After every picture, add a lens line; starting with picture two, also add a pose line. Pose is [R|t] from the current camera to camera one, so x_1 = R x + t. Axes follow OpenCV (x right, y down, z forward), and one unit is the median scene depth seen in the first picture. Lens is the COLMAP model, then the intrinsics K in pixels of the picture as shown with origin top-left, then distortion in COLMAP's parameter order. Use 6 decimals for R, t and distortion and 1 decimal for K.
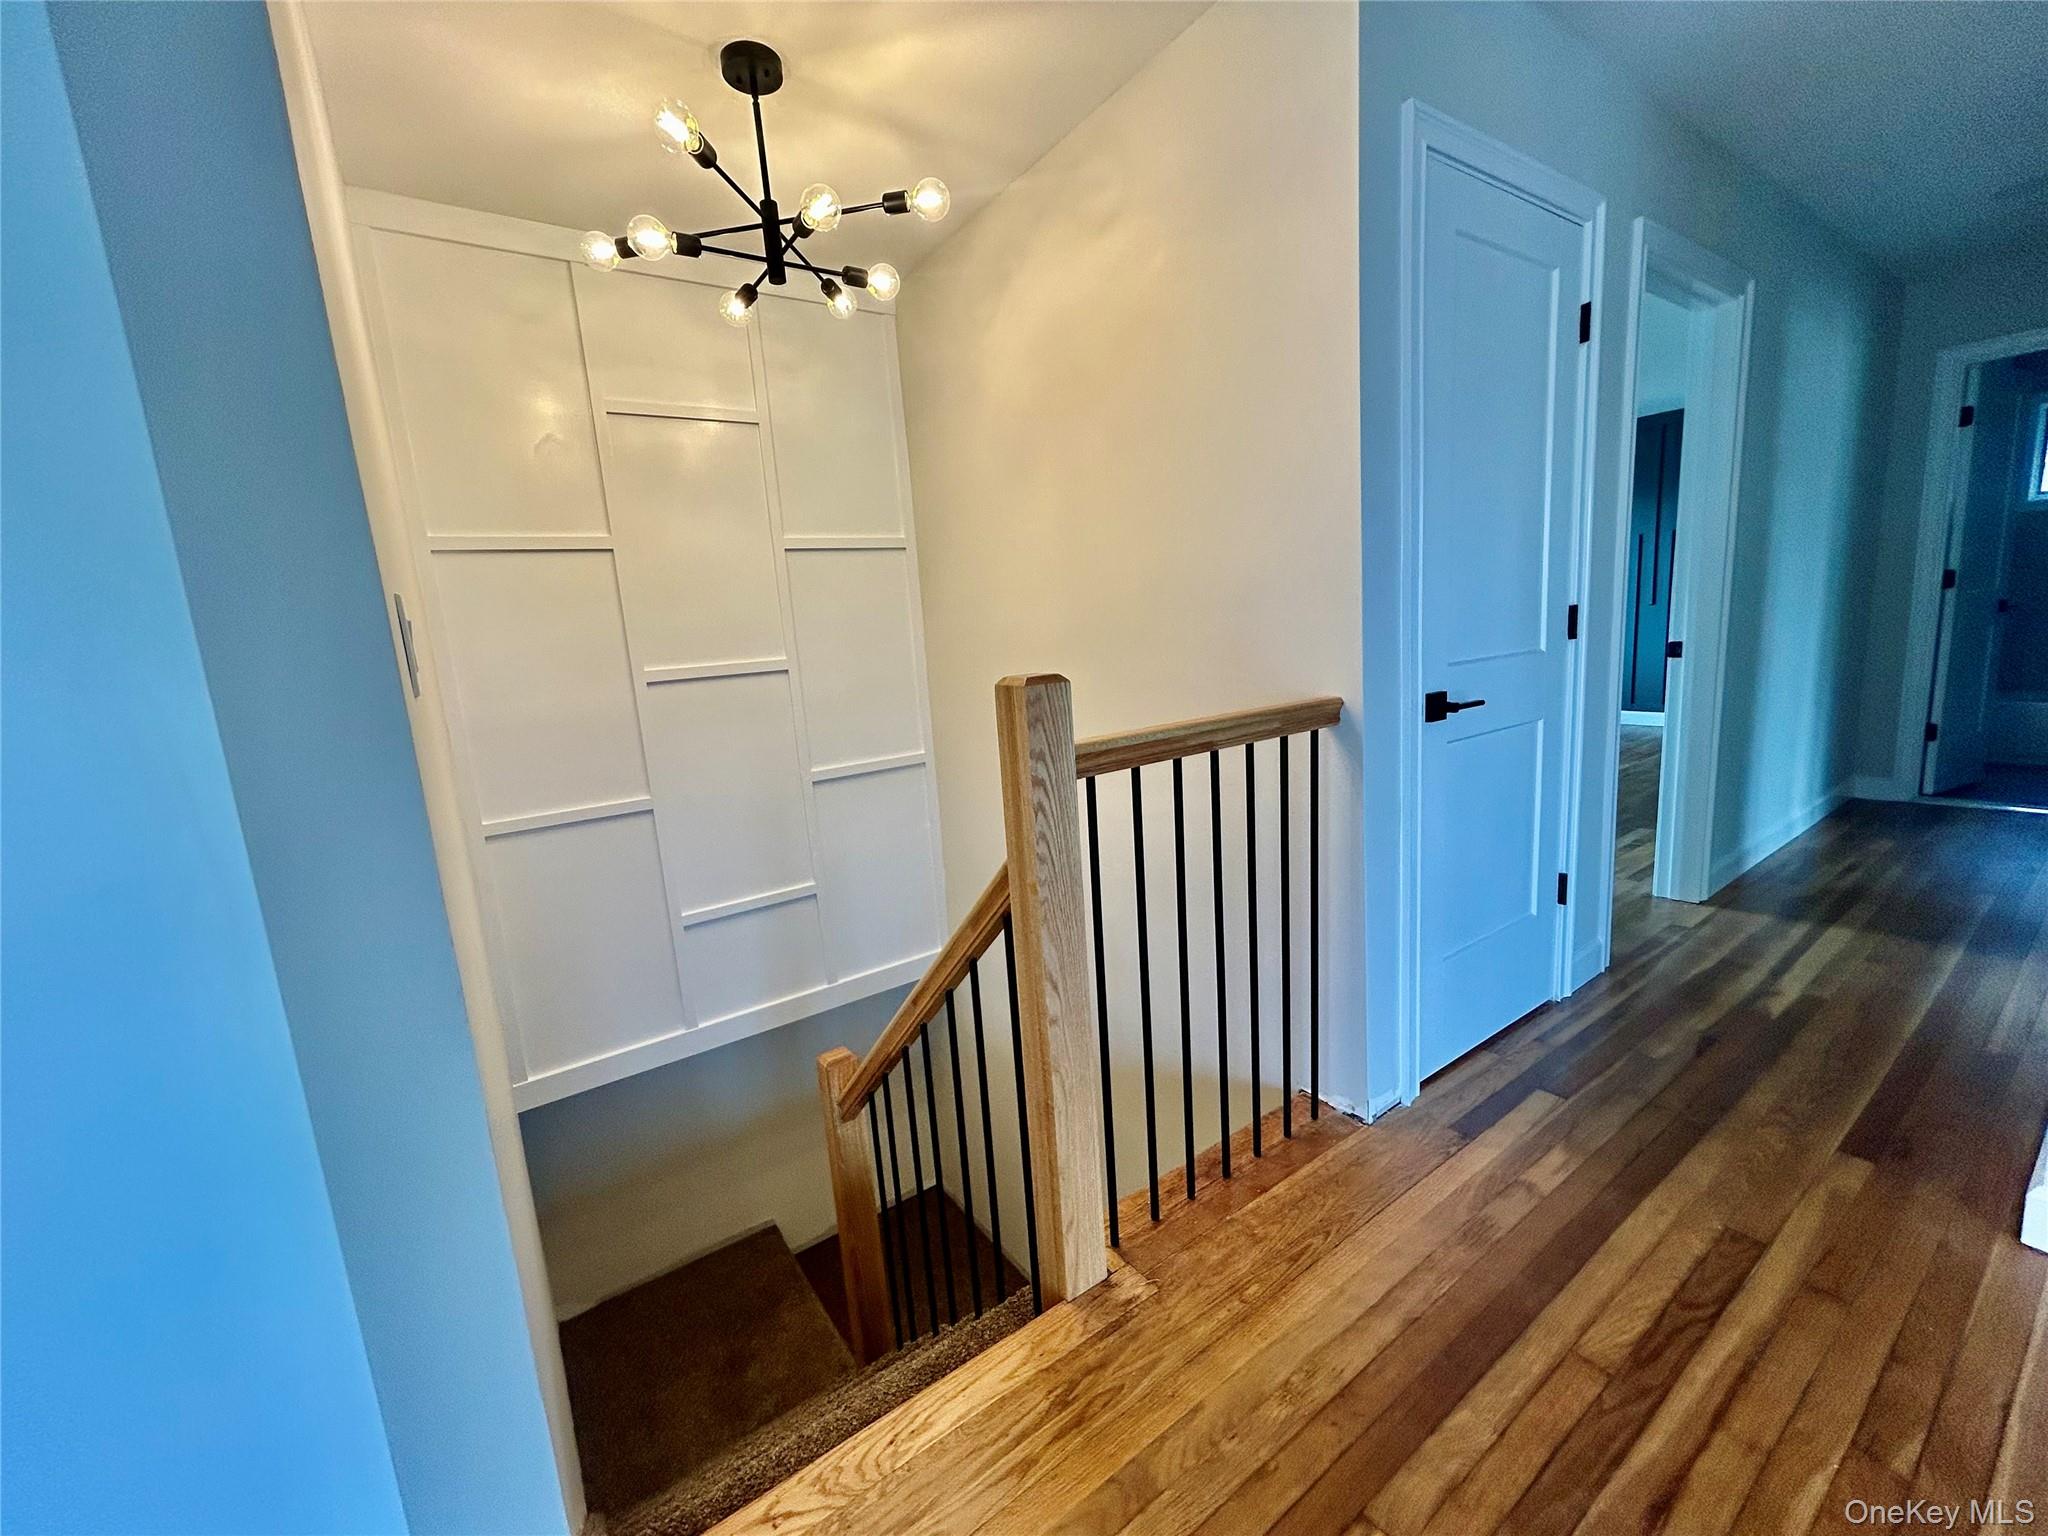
lens RADIAL K [[819.3, 0, 1034.9], [0, 819.3, 762.5], [0, 0, 1]] dist [-0.001347, 0.002598]
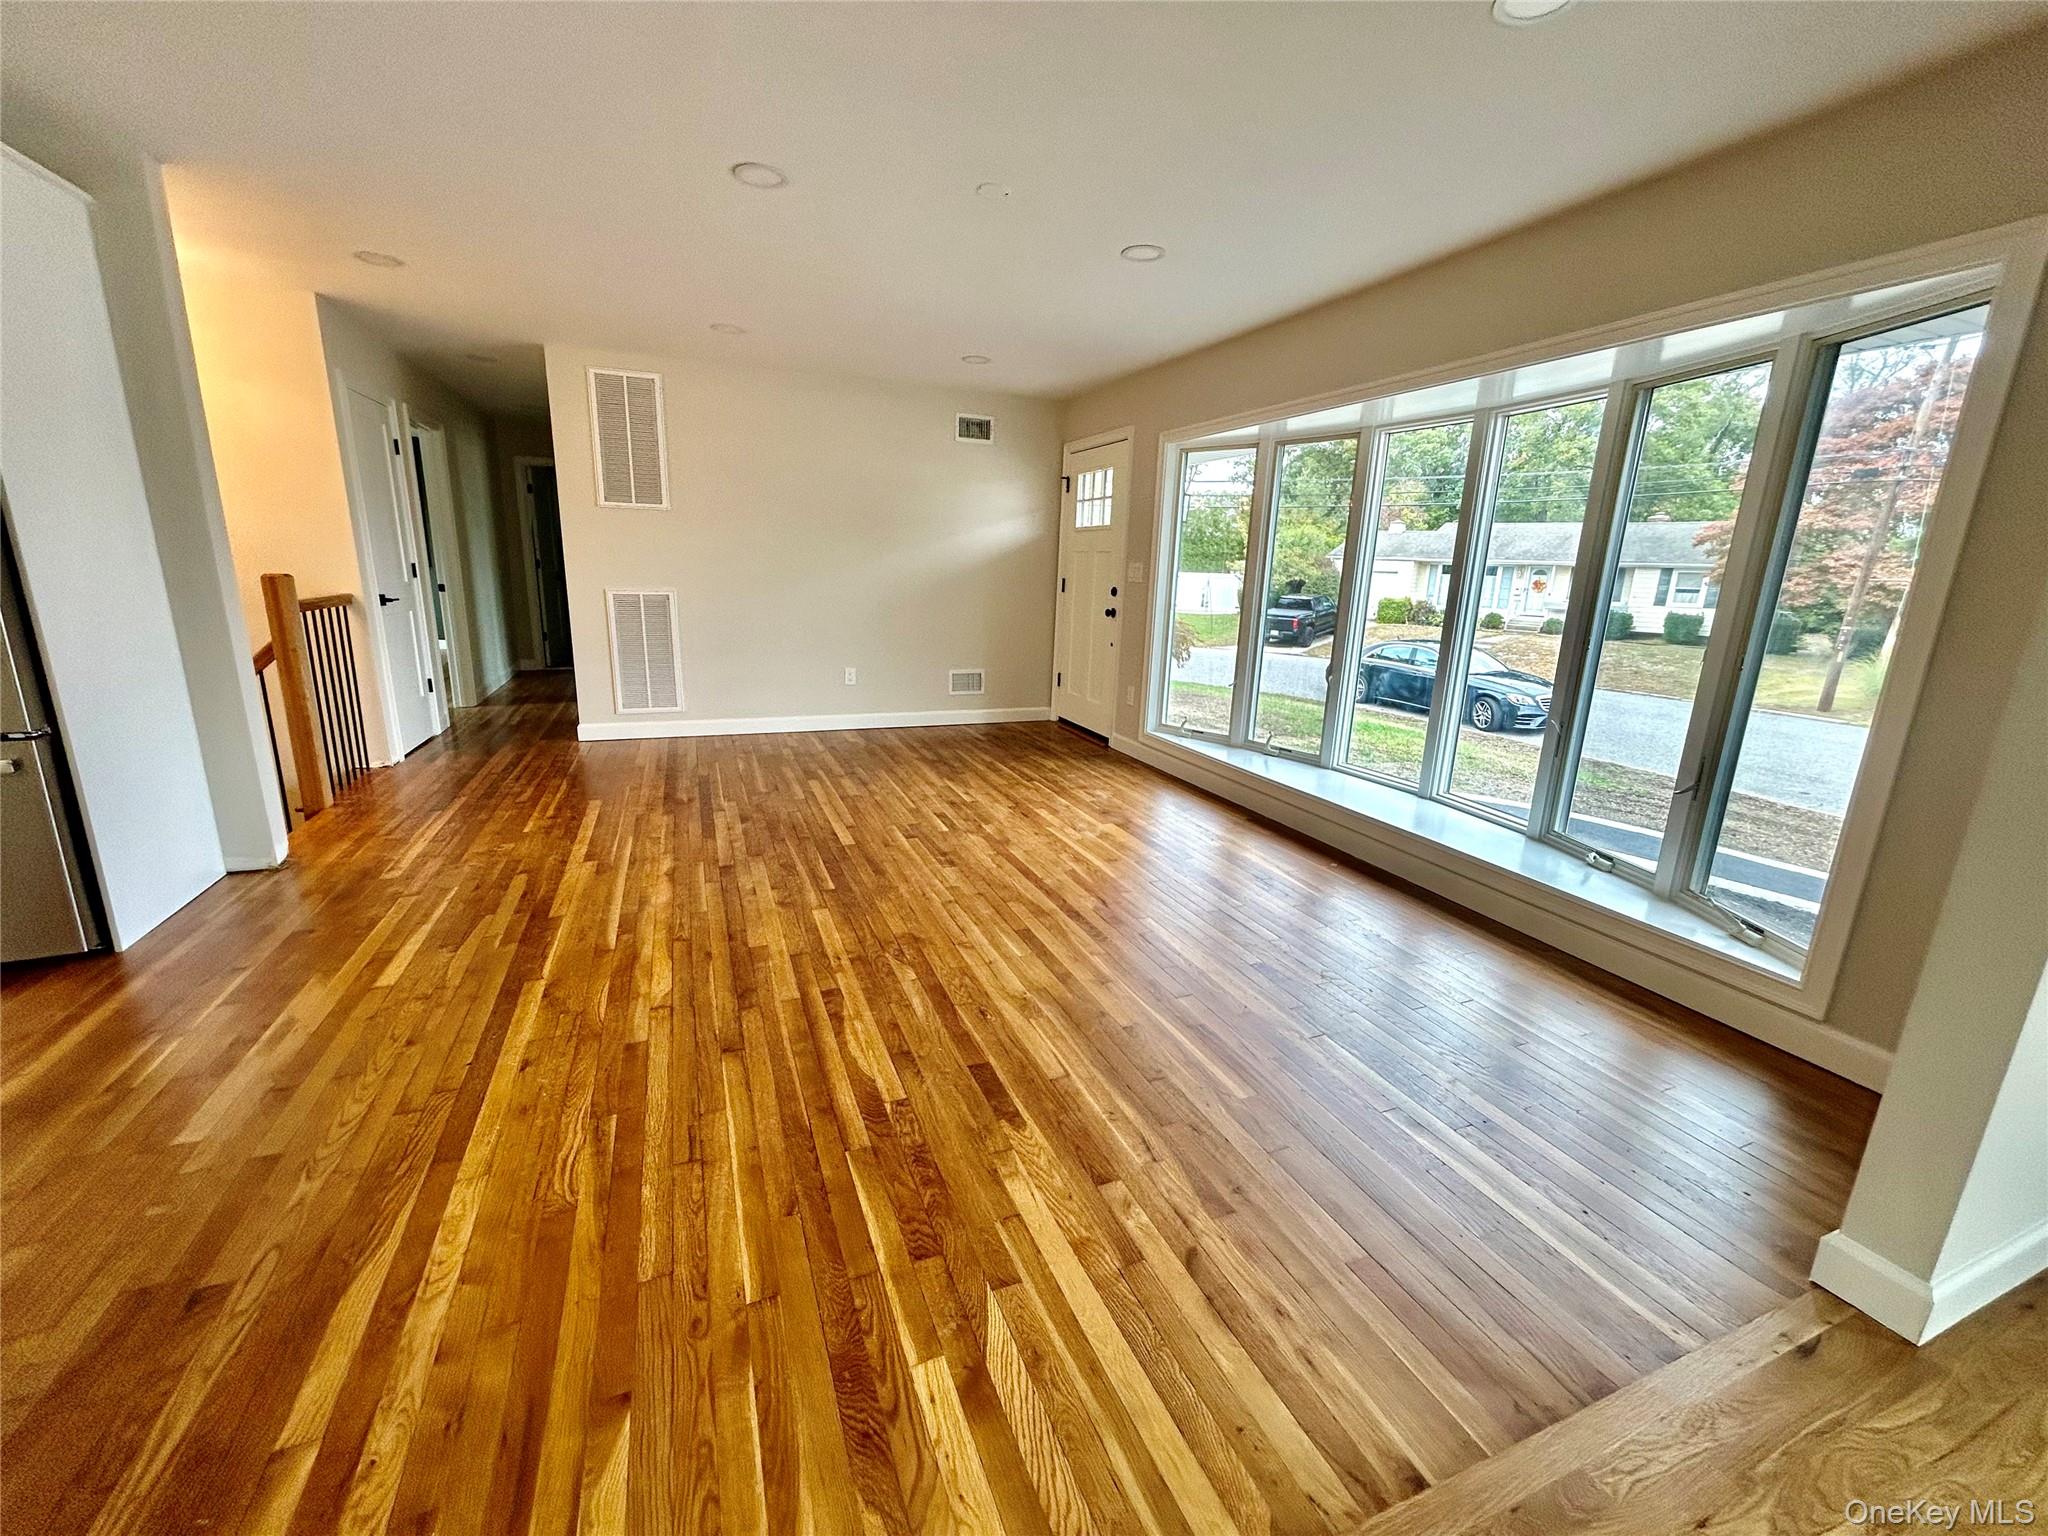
lens RADIAL K [[819.3, 0, 1017.3], [0, 819.3, 760.1], [0, 0, 1]] dist [-0.001347, 0.002598]
pose [[0.226621, -0.146191, 0.962949, -1.606070], [0.111997, 0.986025, 0.123337, 0.334726], [-0.967522, 0.079897, 0.239827, -1.490520]]
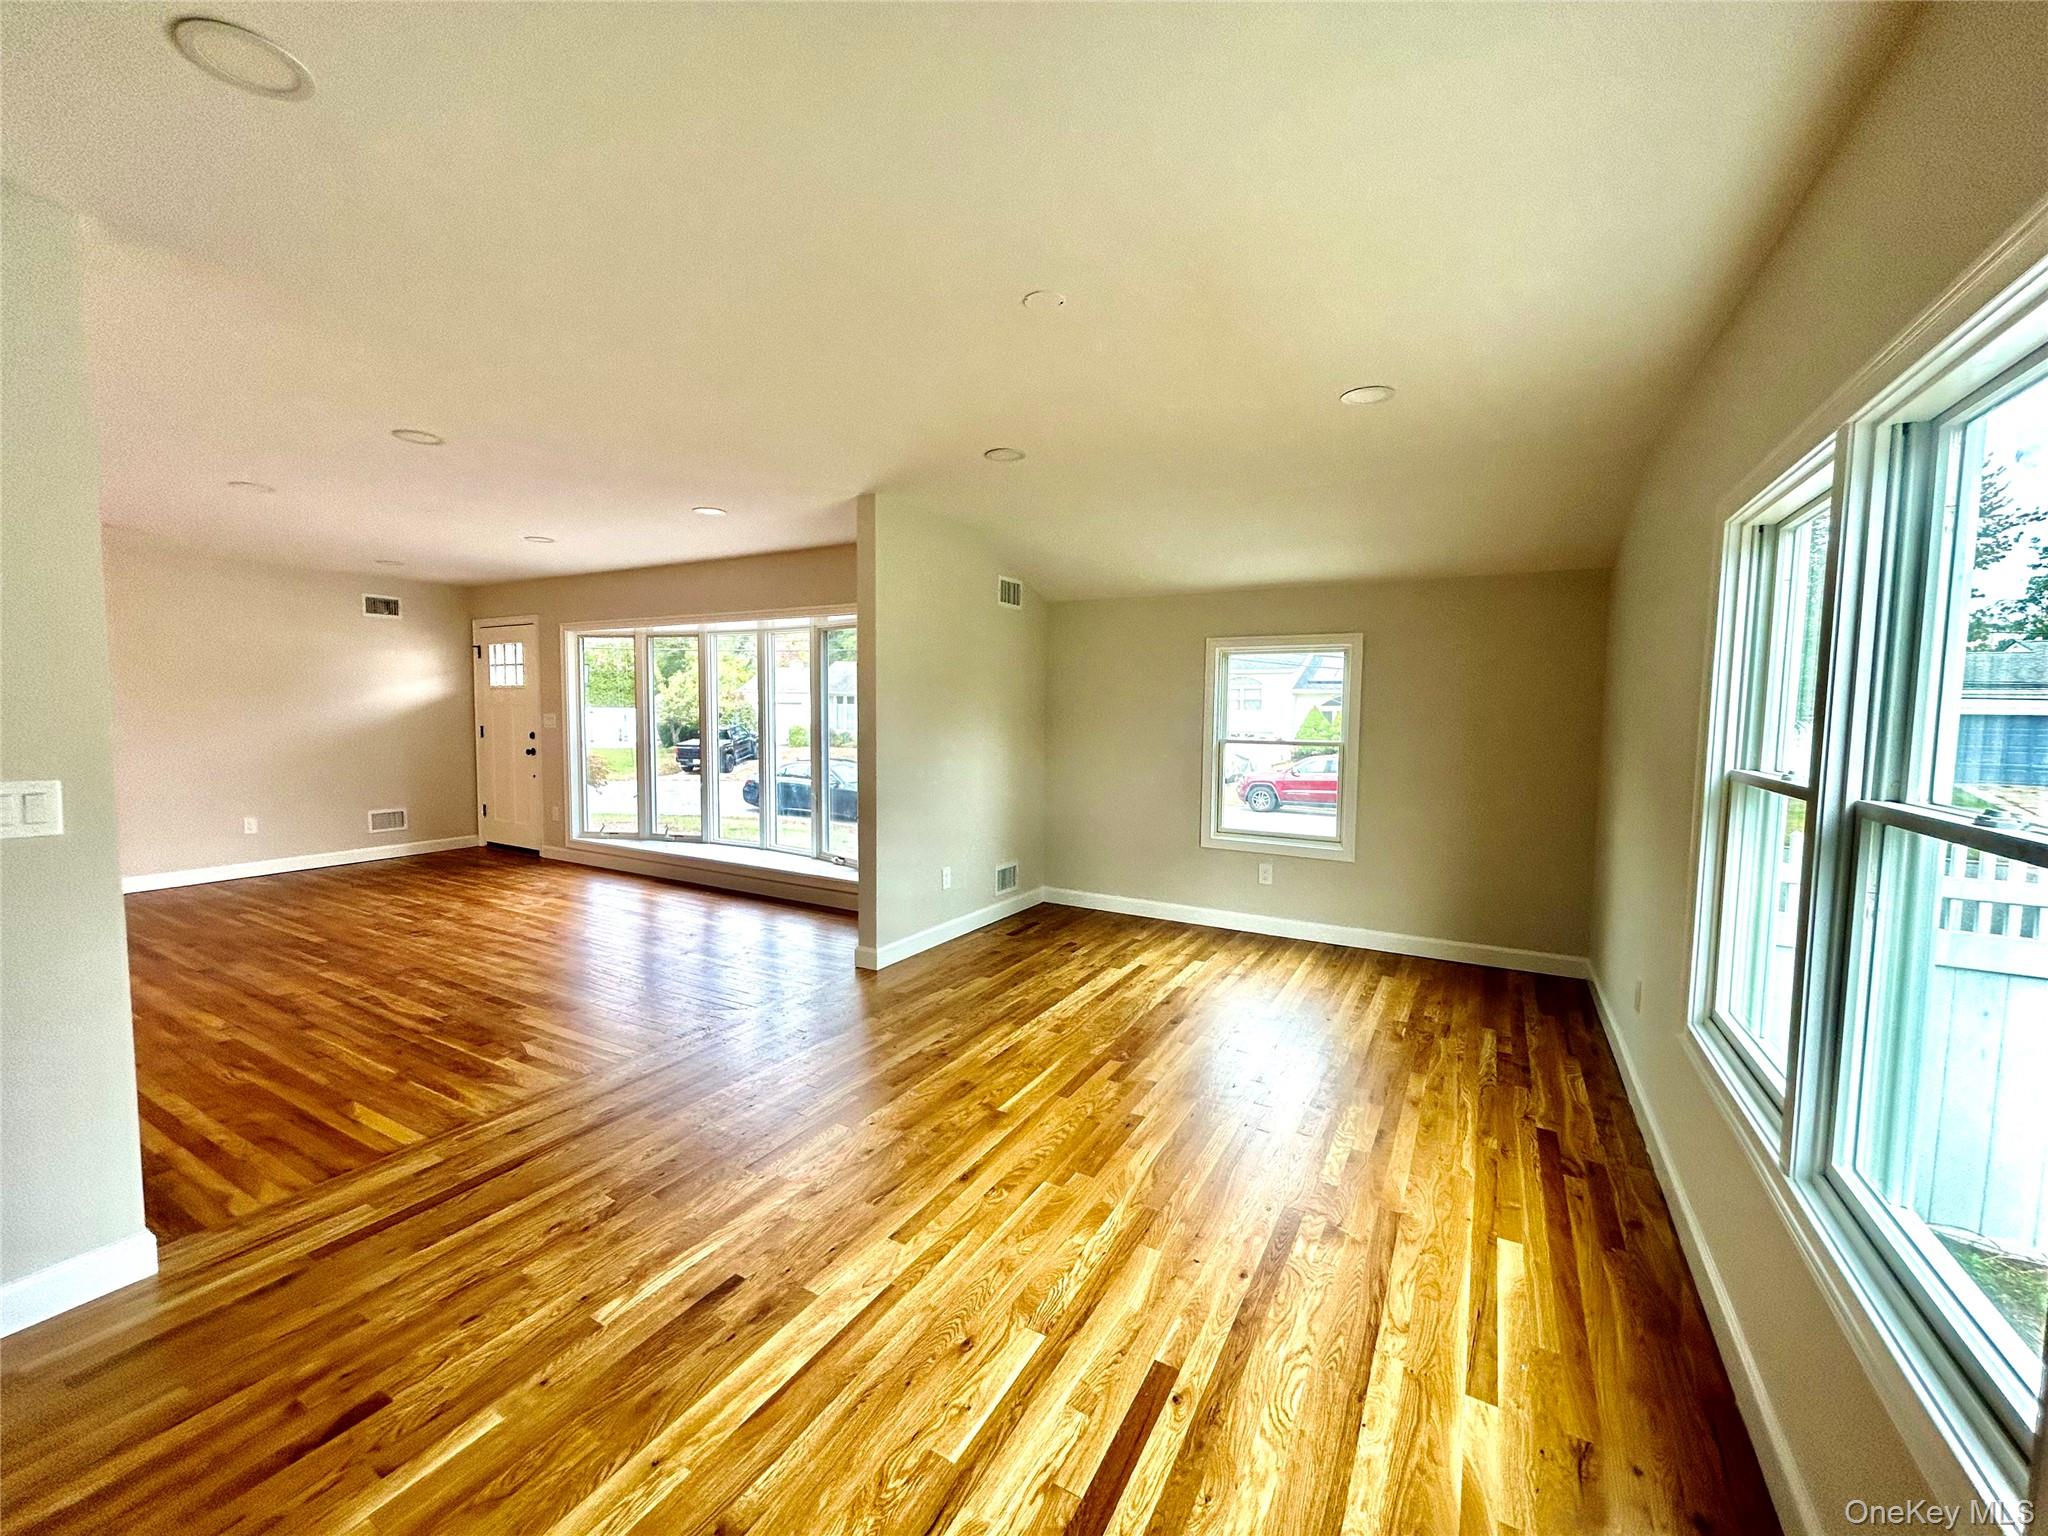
lens RADIAL K [[819.3, 0, 1020.2], [0, 819.3, 768.7], [0, 0, 1]] dist [-0.001347, 0.002598]
pose [[-0.422936, 0.002042, 0.906157, -3.060522], [0.170853, 0.982242, 0.077529, 0.383478], [-0.889907, 0.187610, -0.415774, -1.577137]]
